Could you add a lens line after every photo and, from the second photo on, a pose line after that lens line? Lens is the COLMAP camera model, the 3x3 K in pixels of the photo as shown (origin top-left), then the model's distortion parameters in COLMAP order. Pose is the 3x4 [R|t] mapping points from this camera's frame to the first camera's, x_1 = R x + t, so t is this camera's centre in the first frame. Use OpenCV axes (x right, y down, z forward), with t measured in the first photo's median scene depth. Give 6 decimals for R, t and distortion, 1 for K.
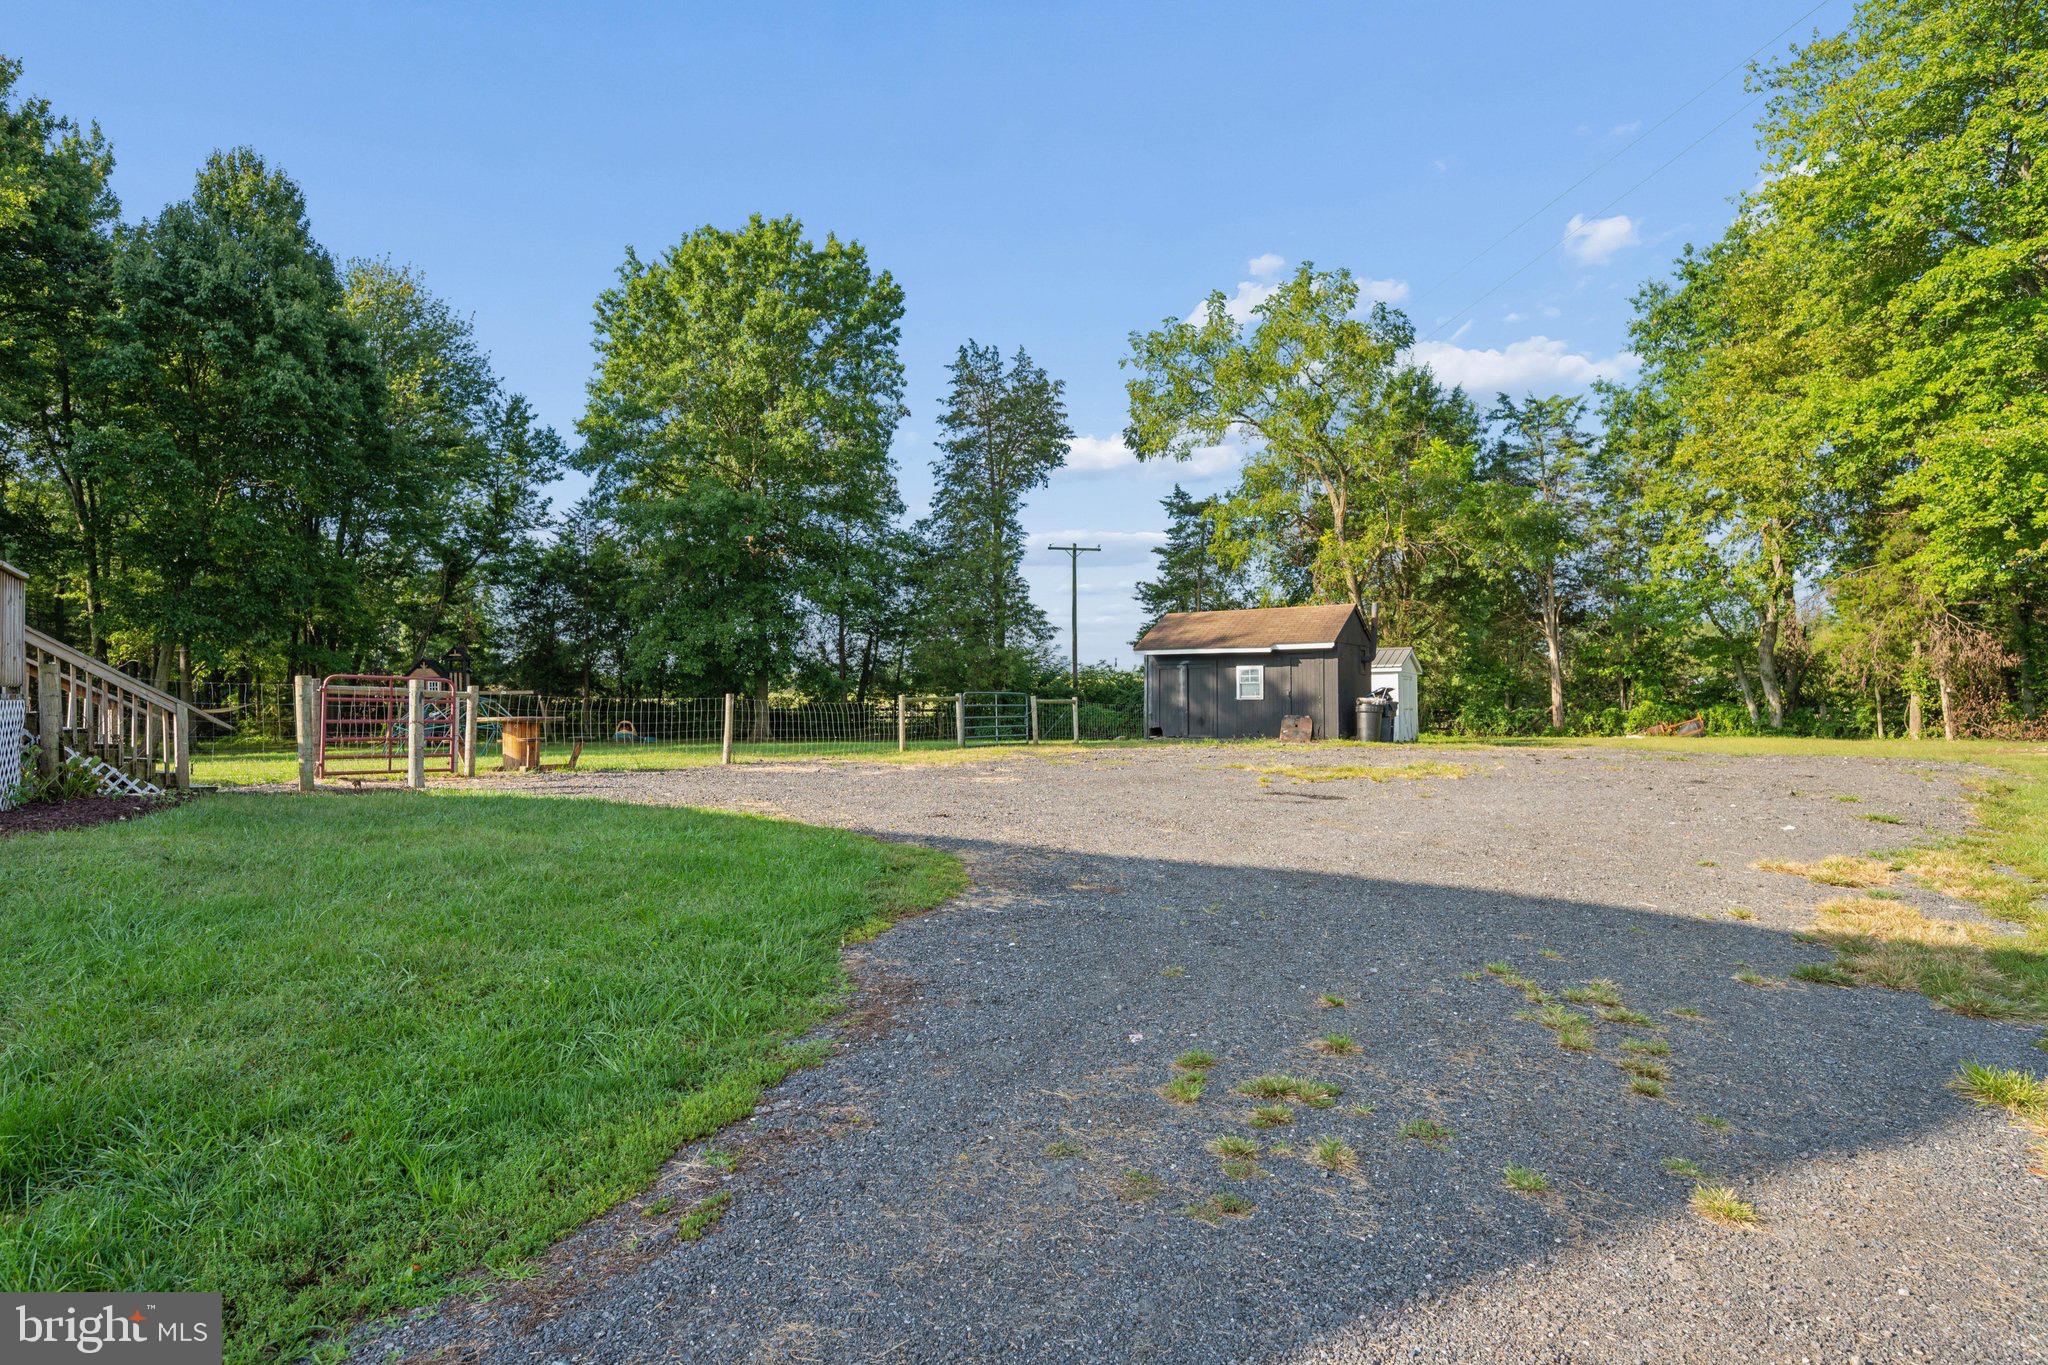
lens RADIAL K [[1134.9, 0, 1048.2], [0, 1134.9, 686.0], [0, 0, 1]] dist [0.001553, -0.000101]
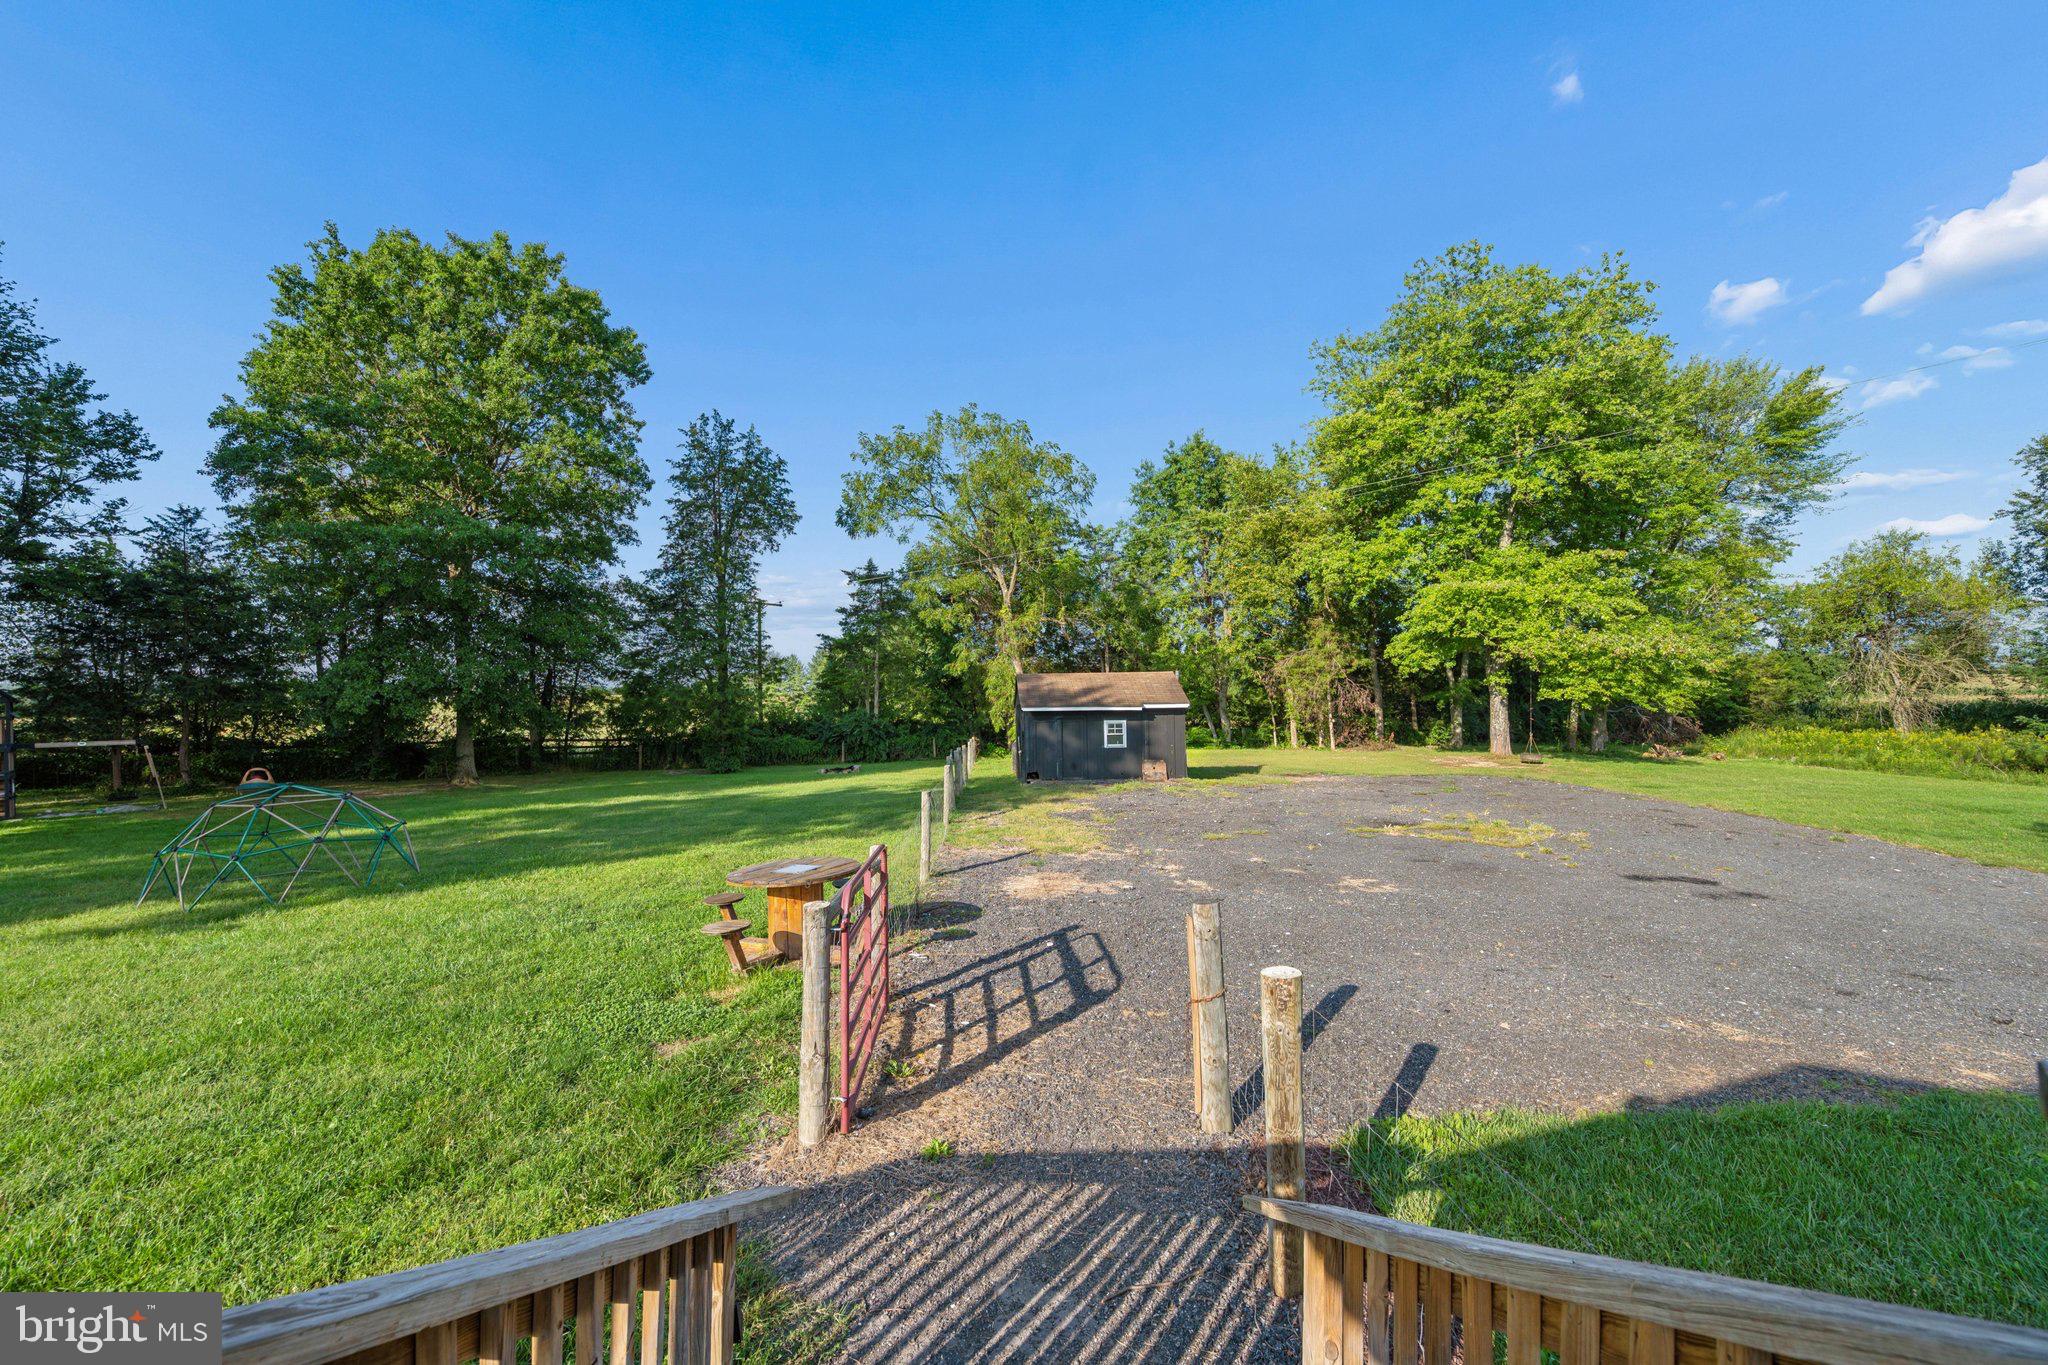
lens RADIAL K [[767.4, 0, 1019.8], [0, 767.4, 702.4], [0, 0, 1]] dist [-0.004157, -0.000079]
pose [[0.840227, -0.002633, 0.542229, -0.239954], [-0.000455, 0.999984, 0.005562, -0.027974], [-0.542235, -0.004920, 0.840212, 0.229373]]
